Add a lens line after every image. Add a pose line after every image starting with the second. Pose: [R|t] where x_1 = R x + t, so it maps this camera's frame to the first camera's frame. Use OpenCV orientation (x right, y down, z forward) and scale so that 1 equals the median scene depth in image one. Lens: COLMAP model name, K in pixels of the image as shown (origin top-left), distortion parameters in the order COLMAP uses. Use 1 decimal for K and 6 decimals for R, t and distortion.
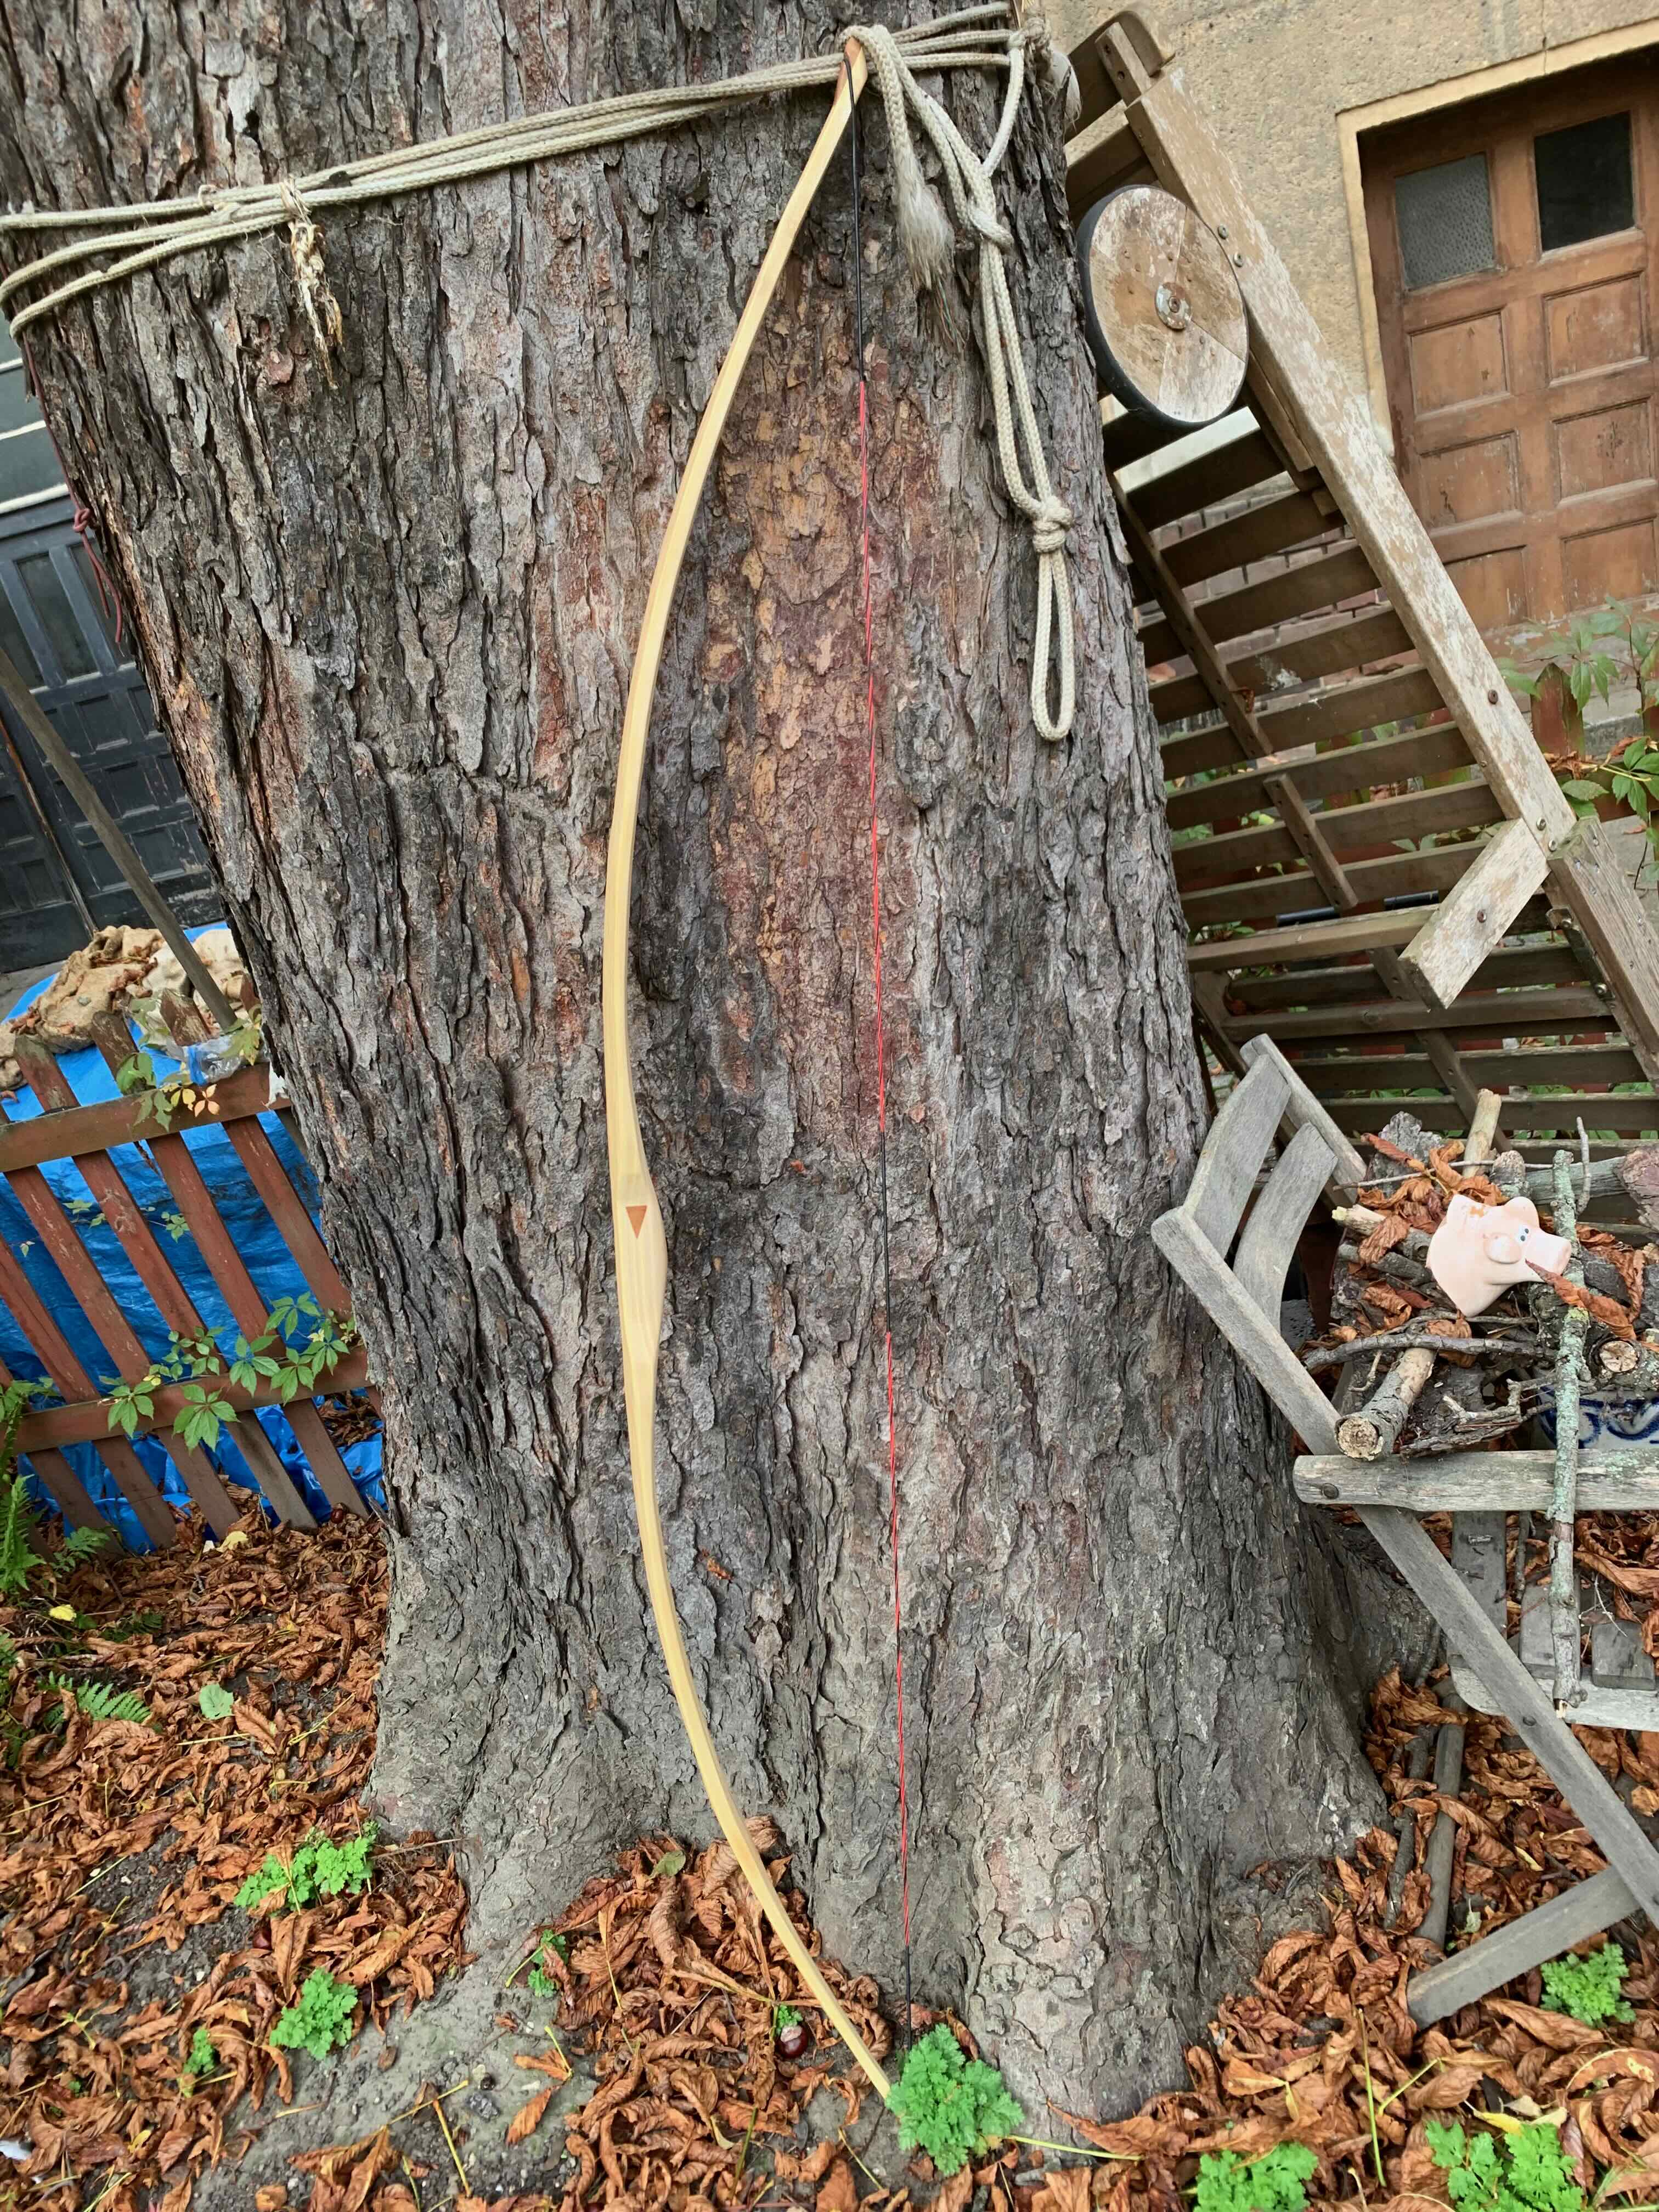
lens RADIAL K [[1678.3, 0, 816.9], [0, 1678.3, 1101.7], [0, 0, 1]] dist [0.002854, -0.000809]
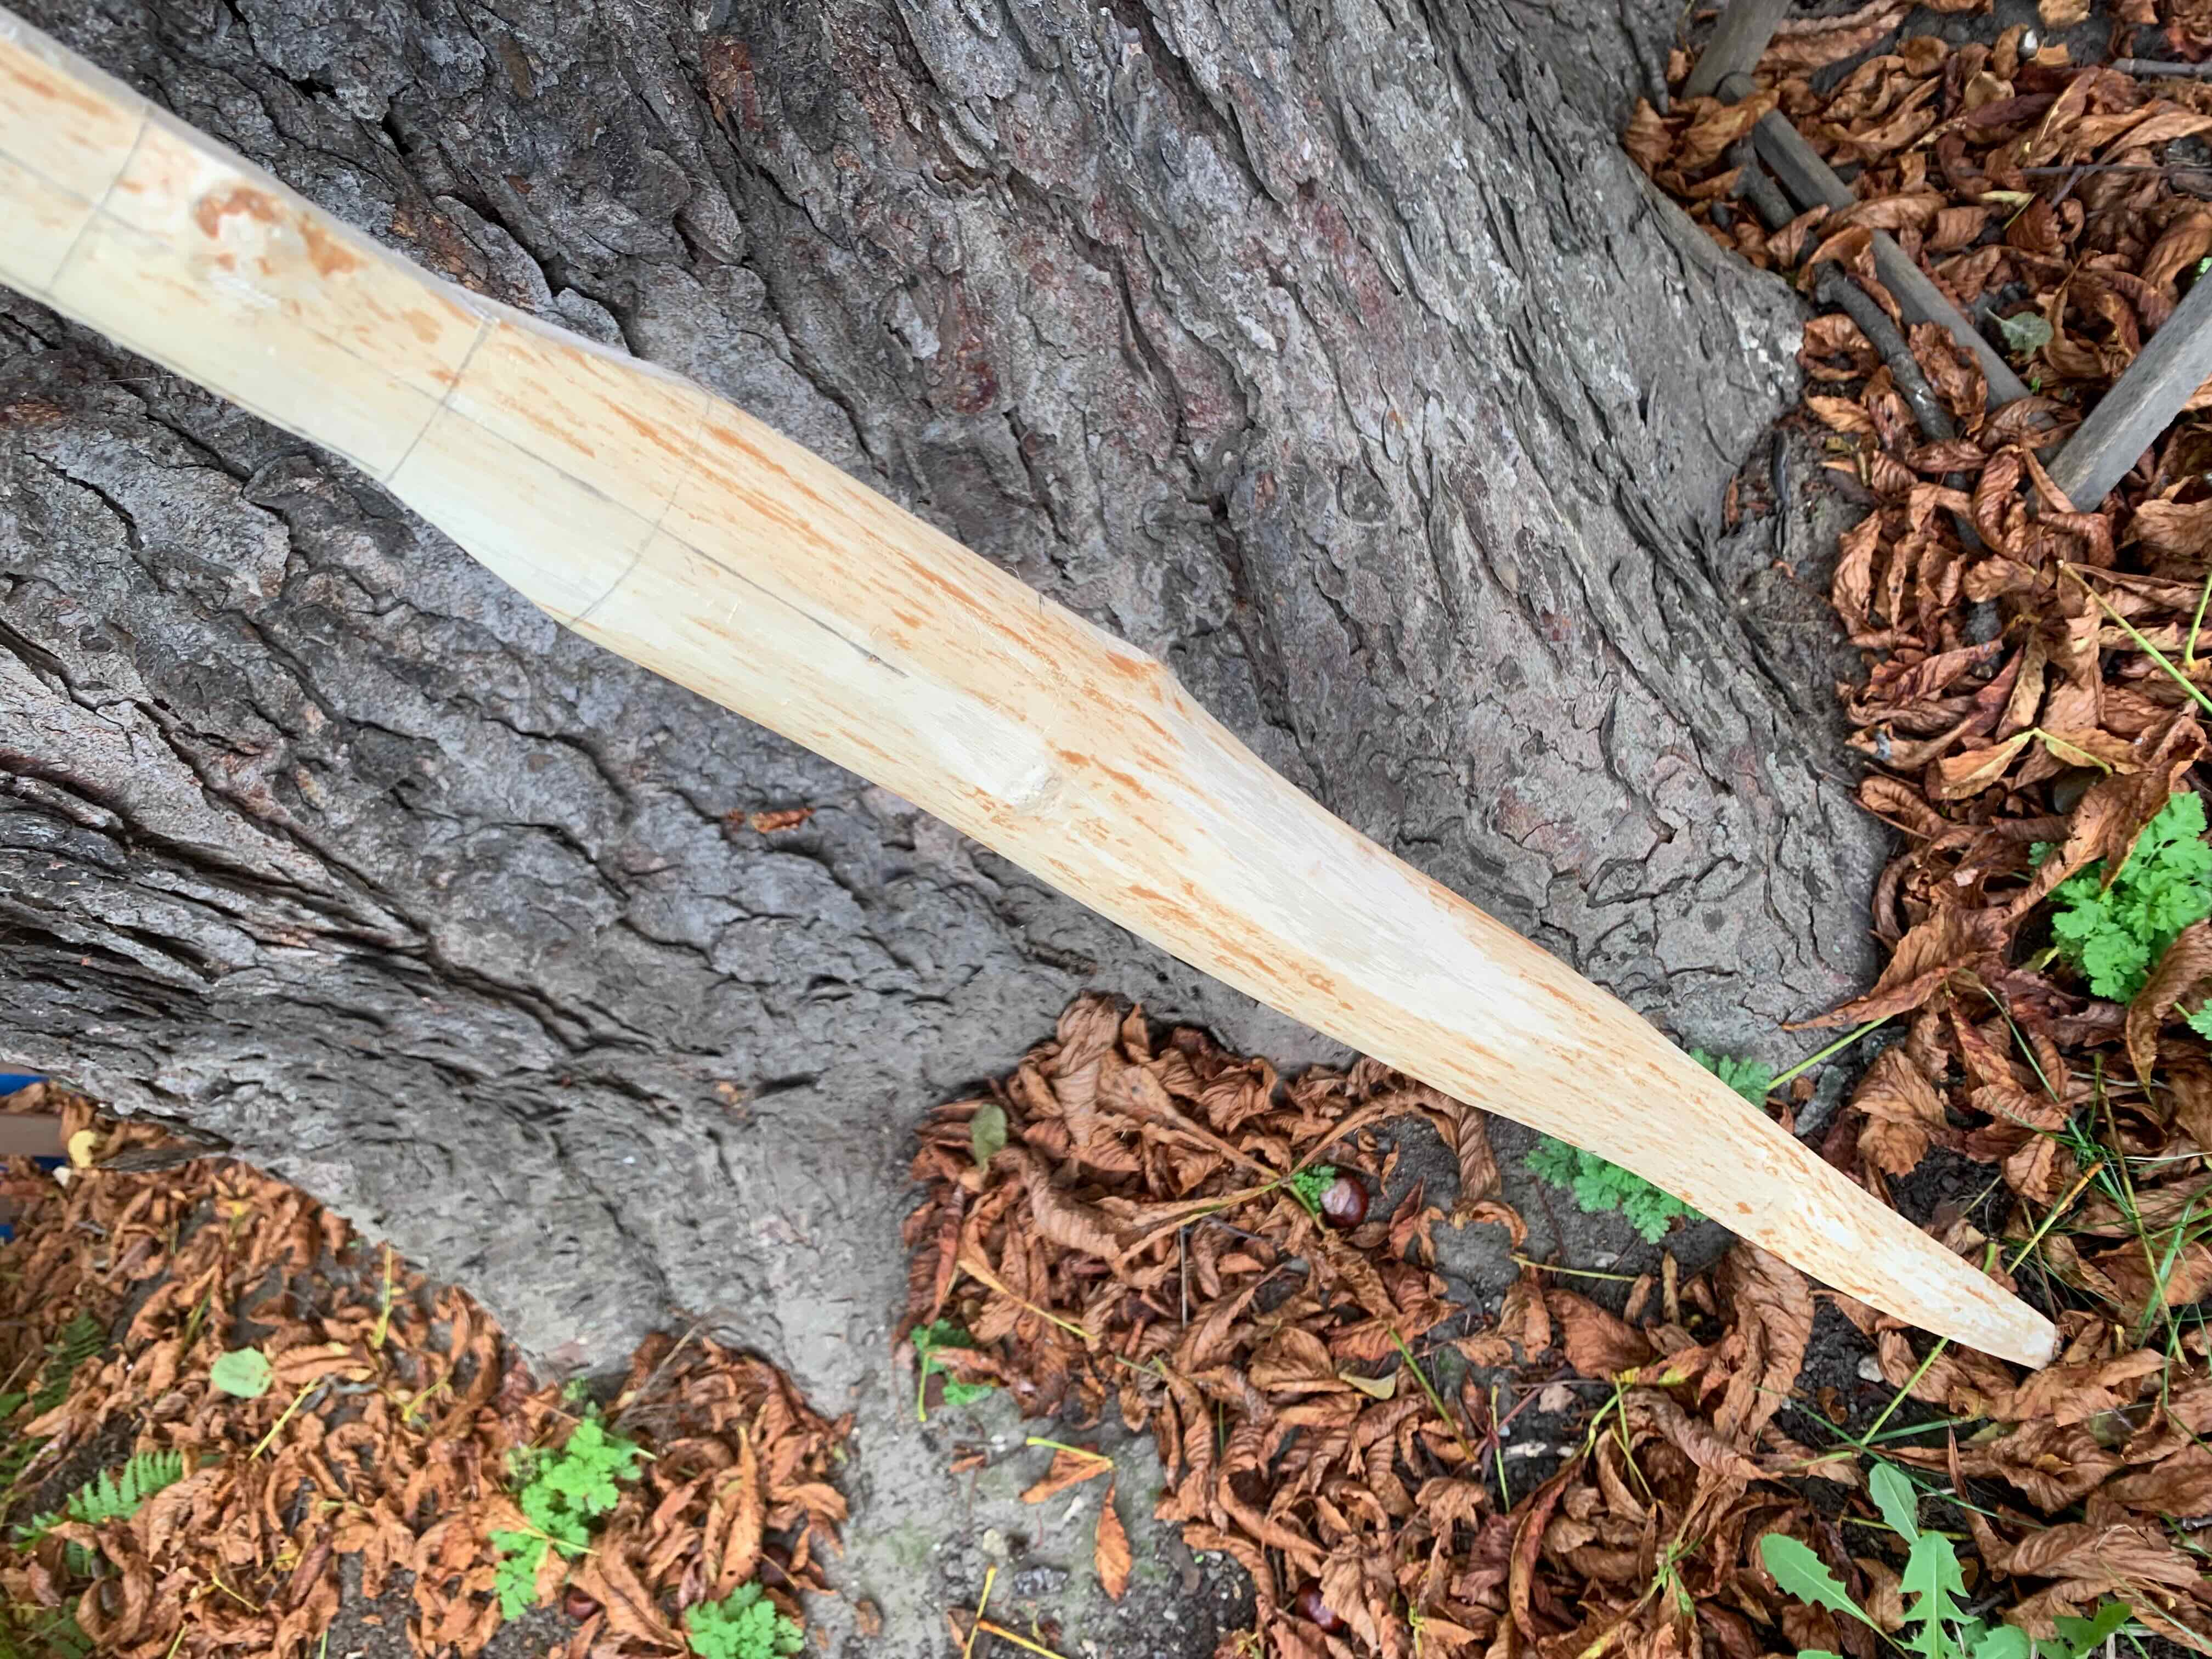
lens RADIAL K [[1704.2, 0, 1111.3], [0, 1704.2, 808.3], [0, 0, 1]] dist [0.000941, -0.002167]
pose [[0.708997, -0.698421, 0.097629, -0.038051], [0.557629, 0.639972, 0.528664, 0.078772], [-0.431710, -0.320380, 0.843198, 0.571760]]
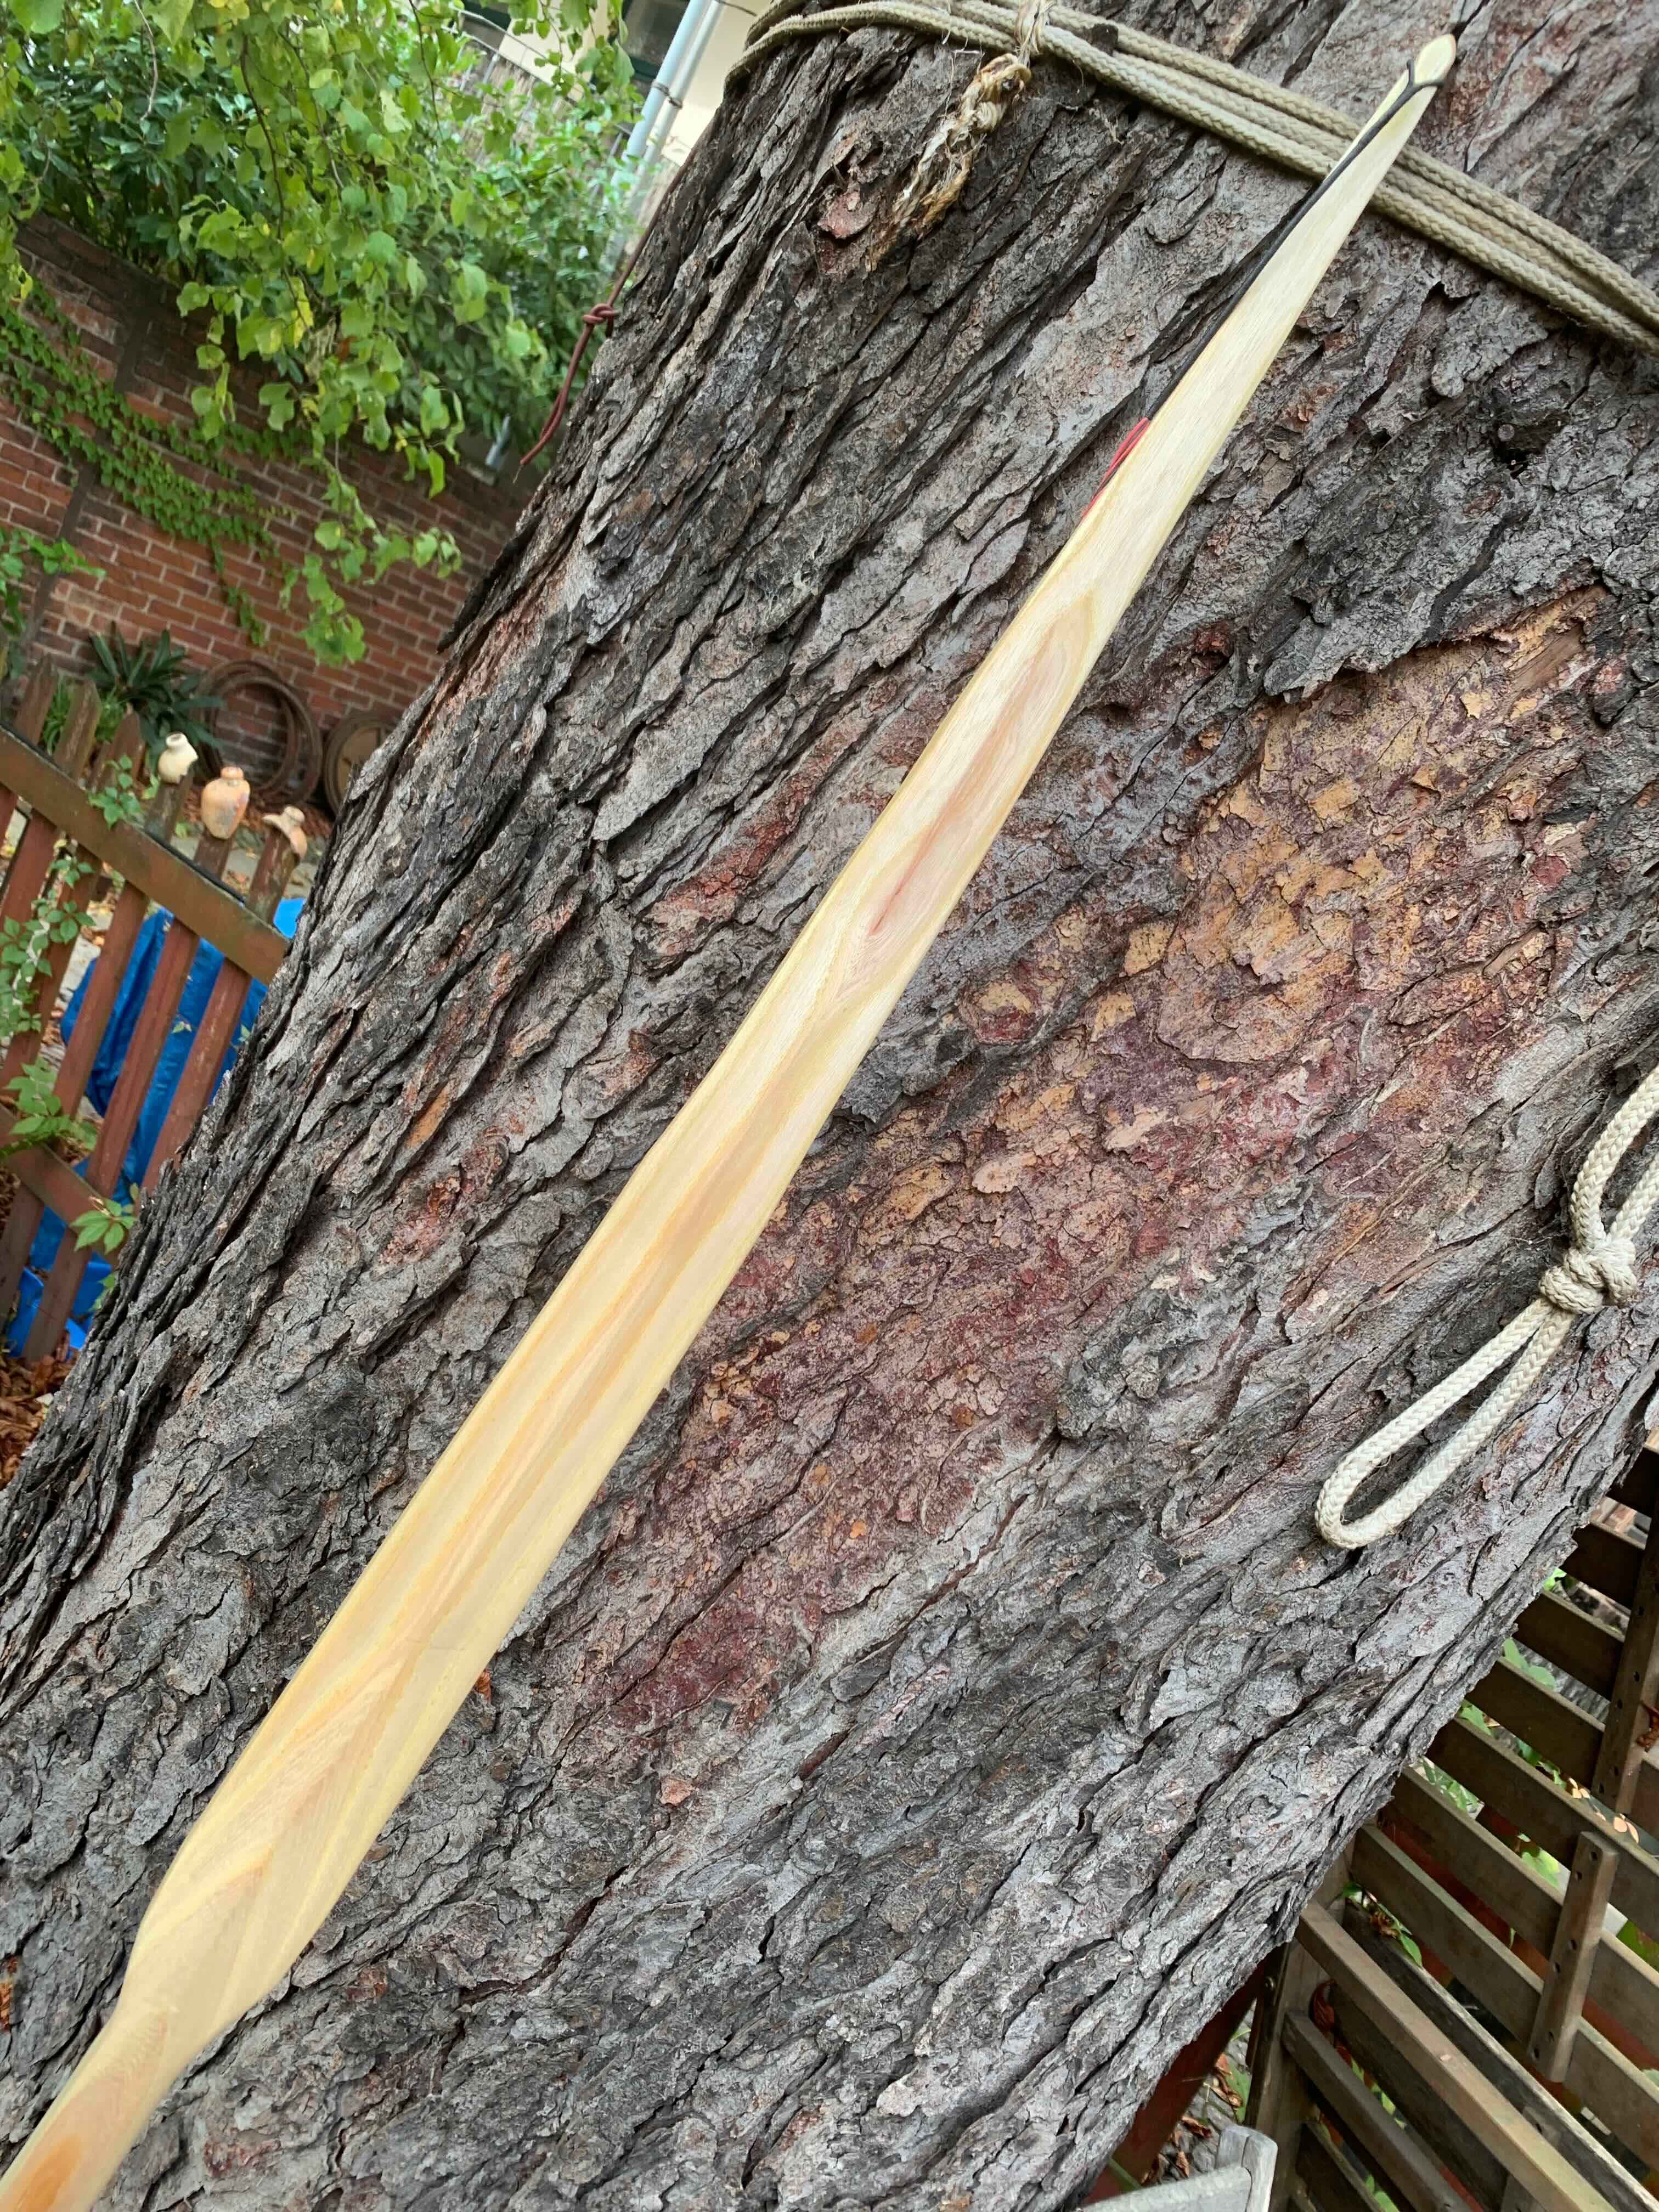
lens RADIAL K [[1678.7, 0, 821.3], [0, 1678.7, 1125.9], [0, 0, 1]] dist [0.037630, -0.056089]
pose [[0.642244, 0.716600, -0.272043, 0.075511], [-0.759215, 0.643543, -0.097185, -0.104276], [0.105429, 0.268955, 0.957365, 0.348133]]
